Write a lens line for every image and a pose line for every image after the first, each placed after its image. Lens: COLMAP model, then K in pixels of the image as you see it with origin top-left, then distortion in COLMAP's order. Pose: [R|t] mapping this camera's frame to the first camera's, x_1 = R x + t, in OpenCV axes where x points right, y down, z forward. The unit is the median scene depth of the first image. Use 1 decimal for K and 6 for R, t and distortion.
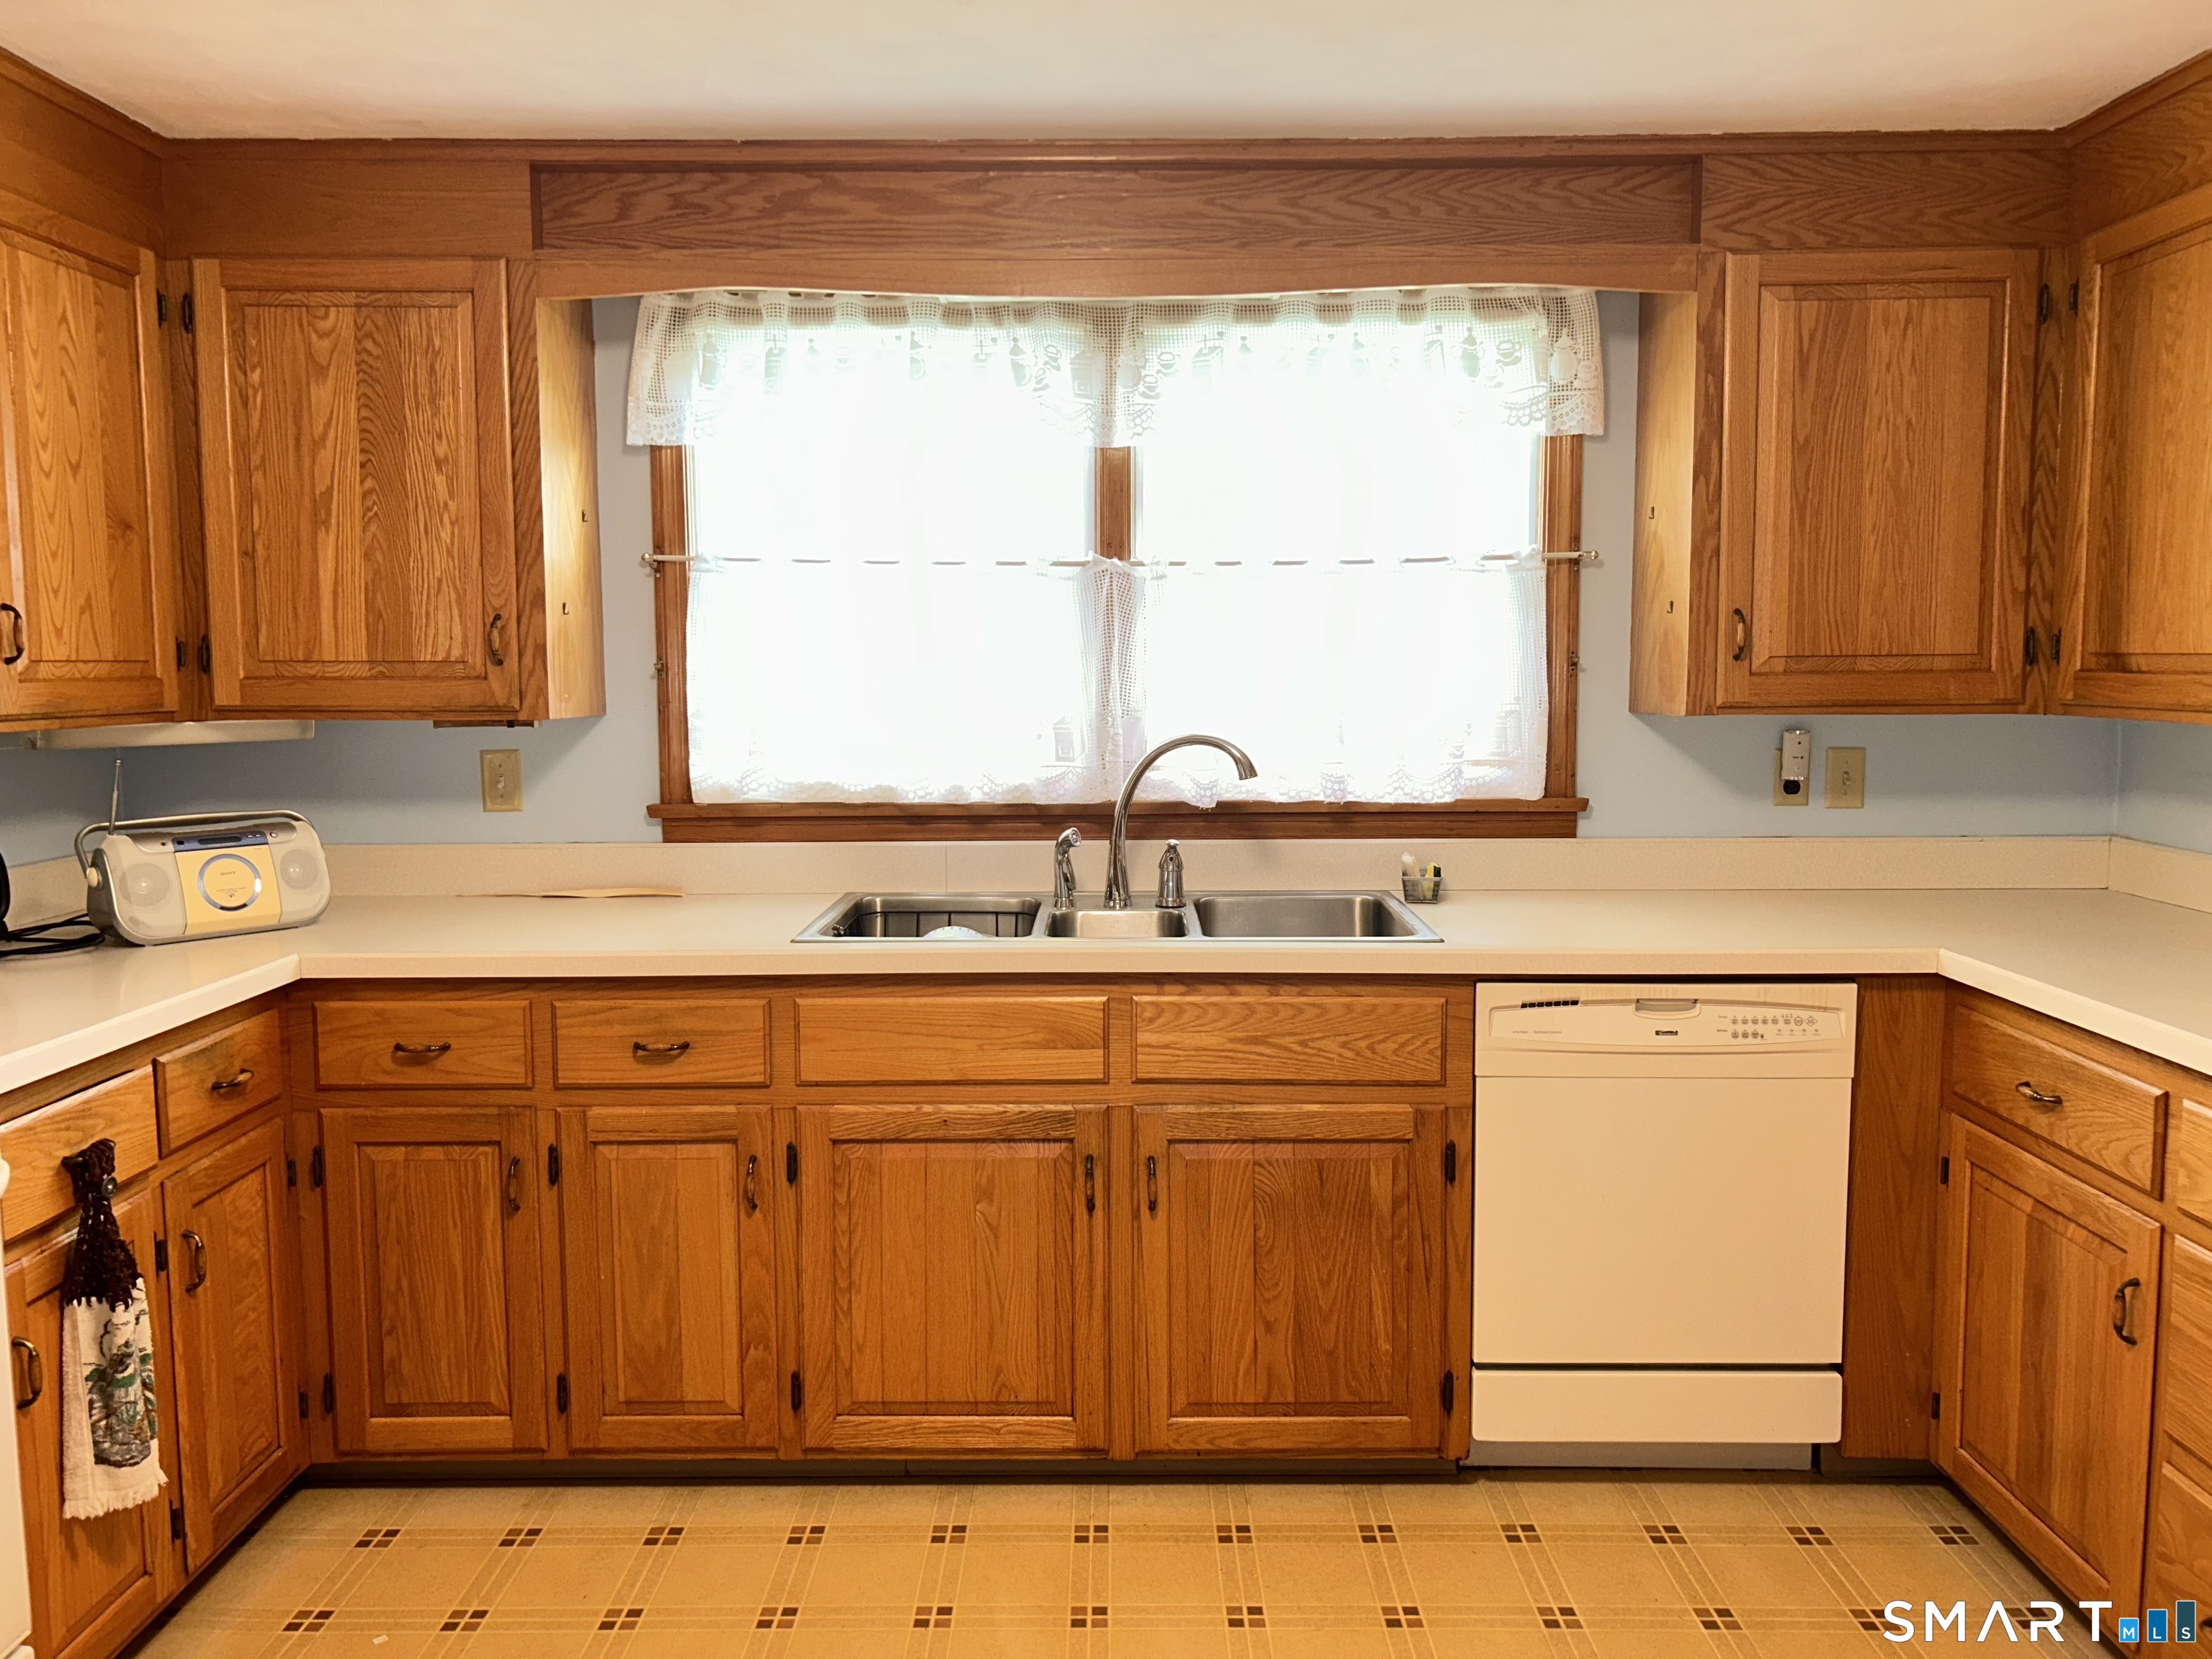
lens RADIAL K [[1662.4, 0, 1105.3], [0, 1662.4, 809.5], [0, 0, 1]] dist [0.062657, -0.070055]
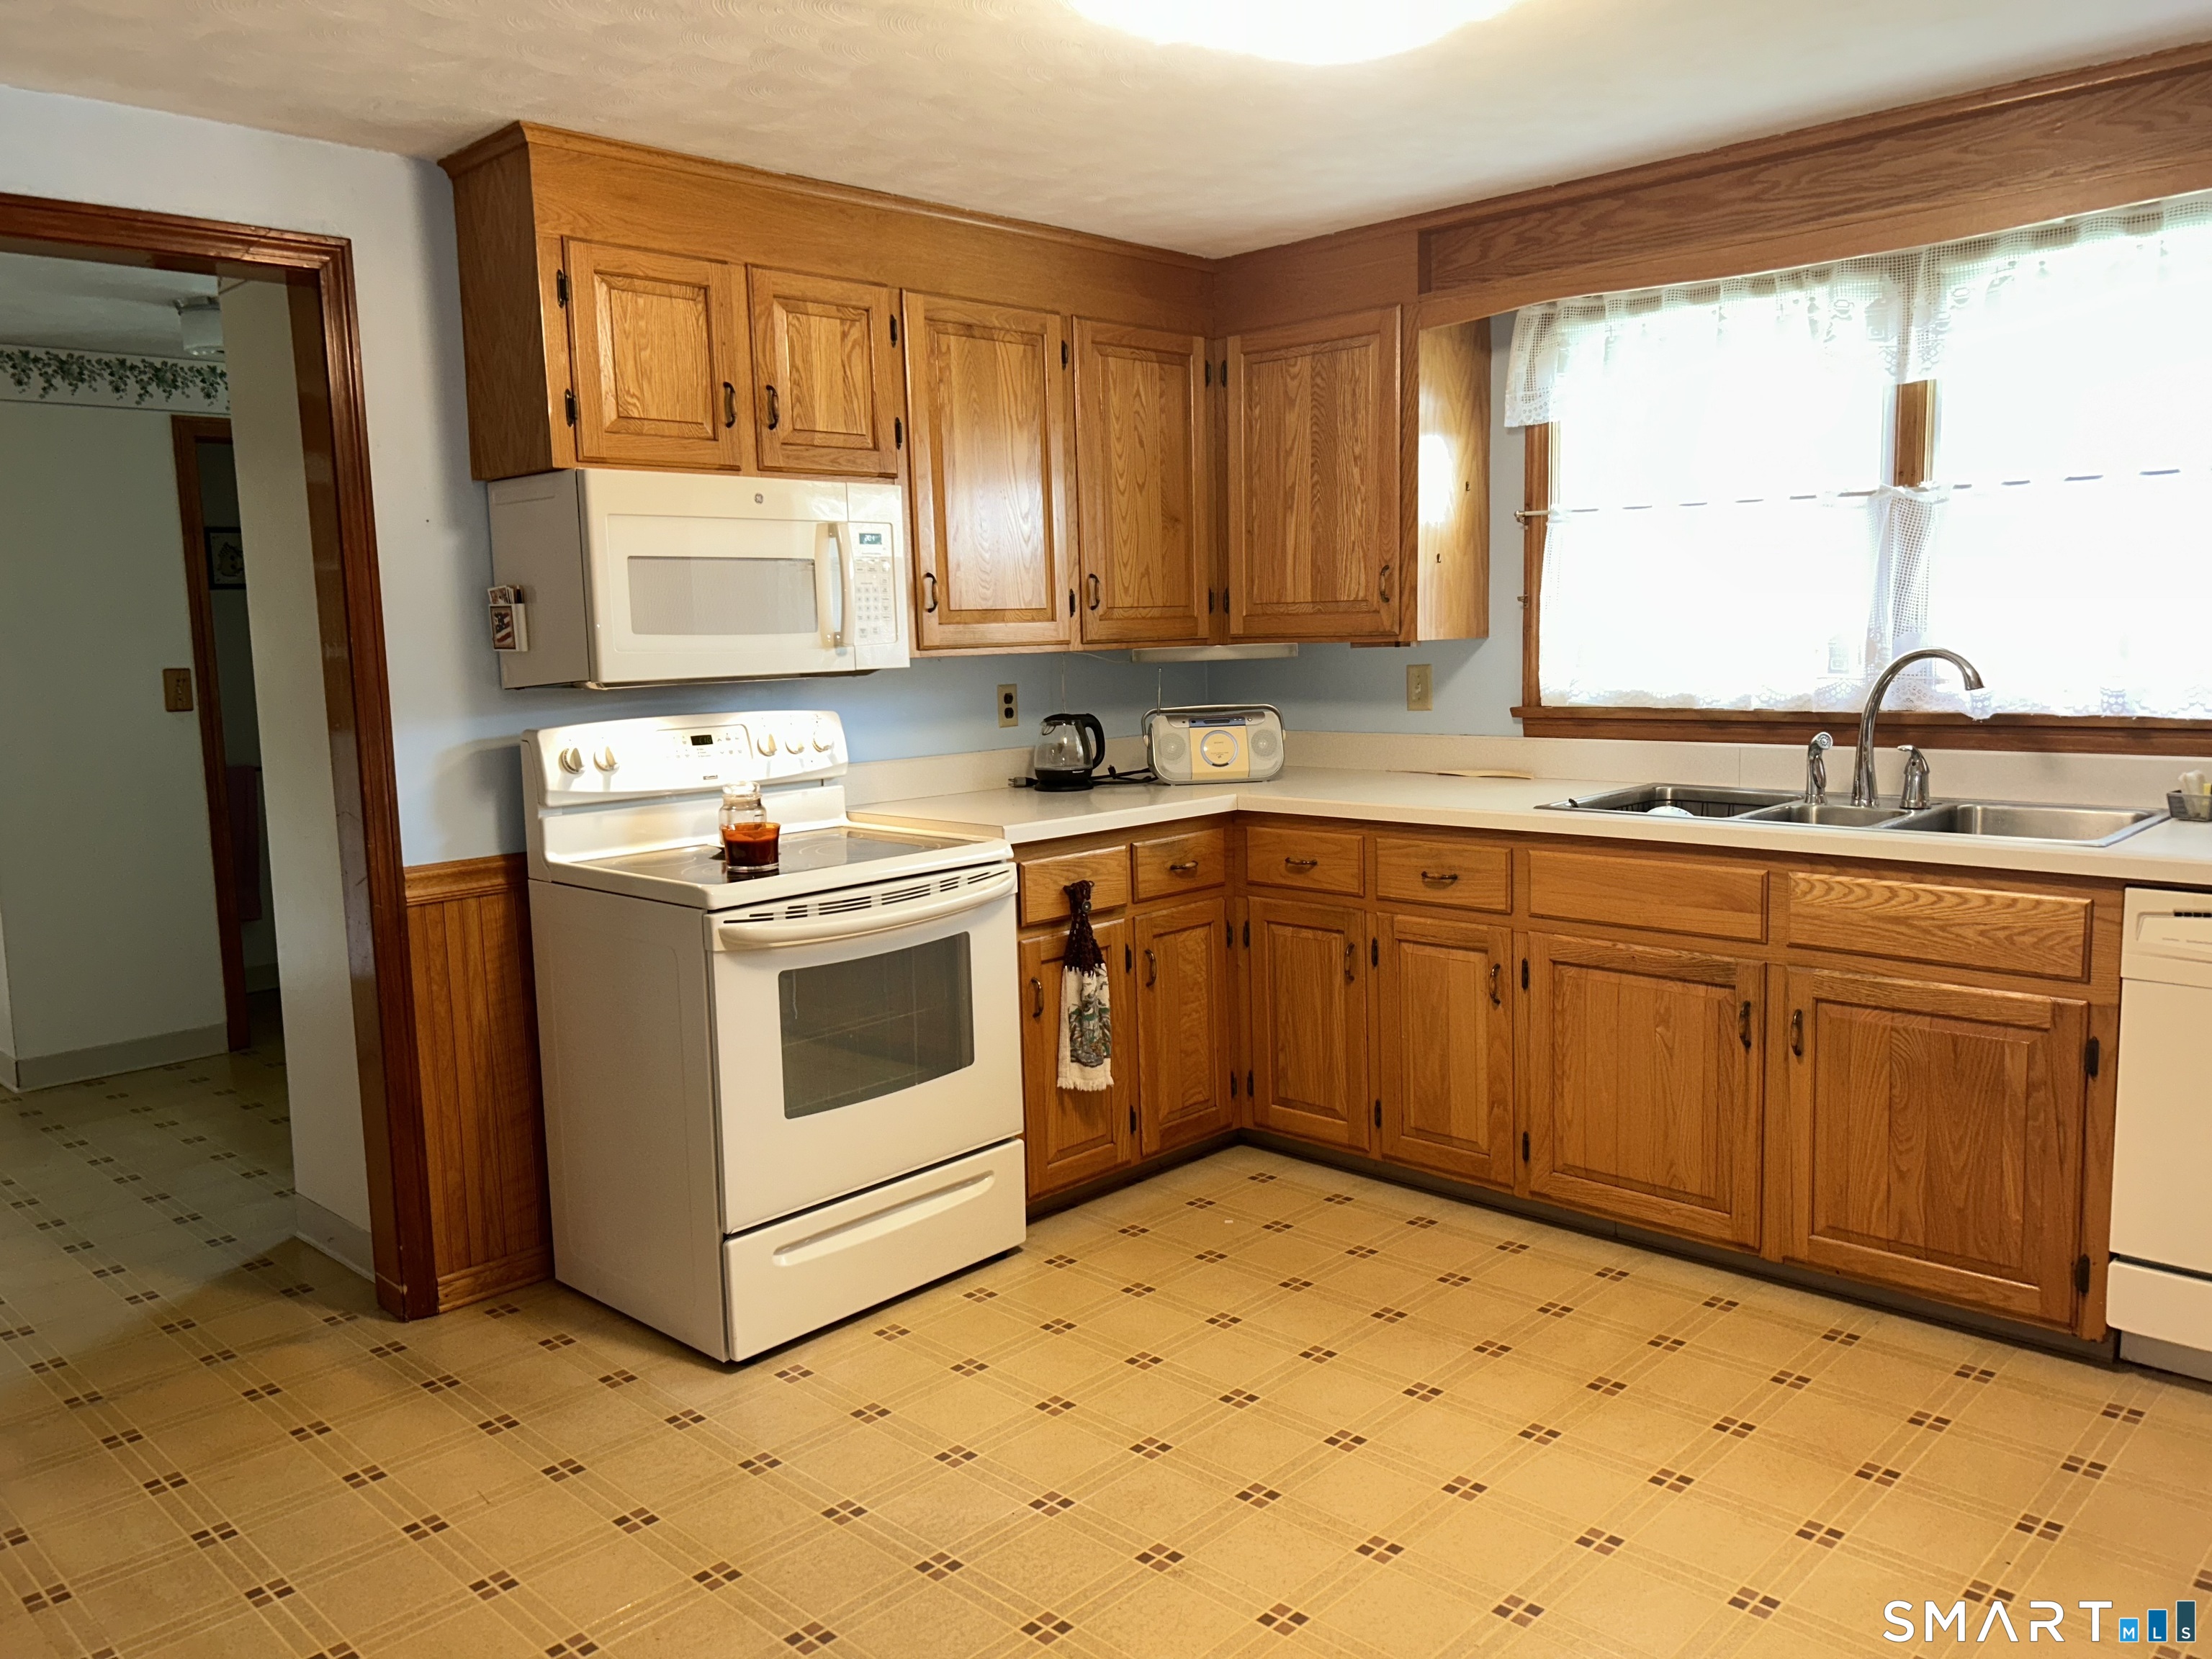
lens RADIAL K [[1662.4, 0, 1101.0], [0, 1662.4, 826.9], [0, 0, 1]] dist [0.062657, -0.070055]
pose [[0.720530, 0.070241, -0.689857, 0.468525], [-0.036924, 0.997331, 0.062983, 0.023725], [0.692440, -0.019908, 0.721201, -0.181956]]
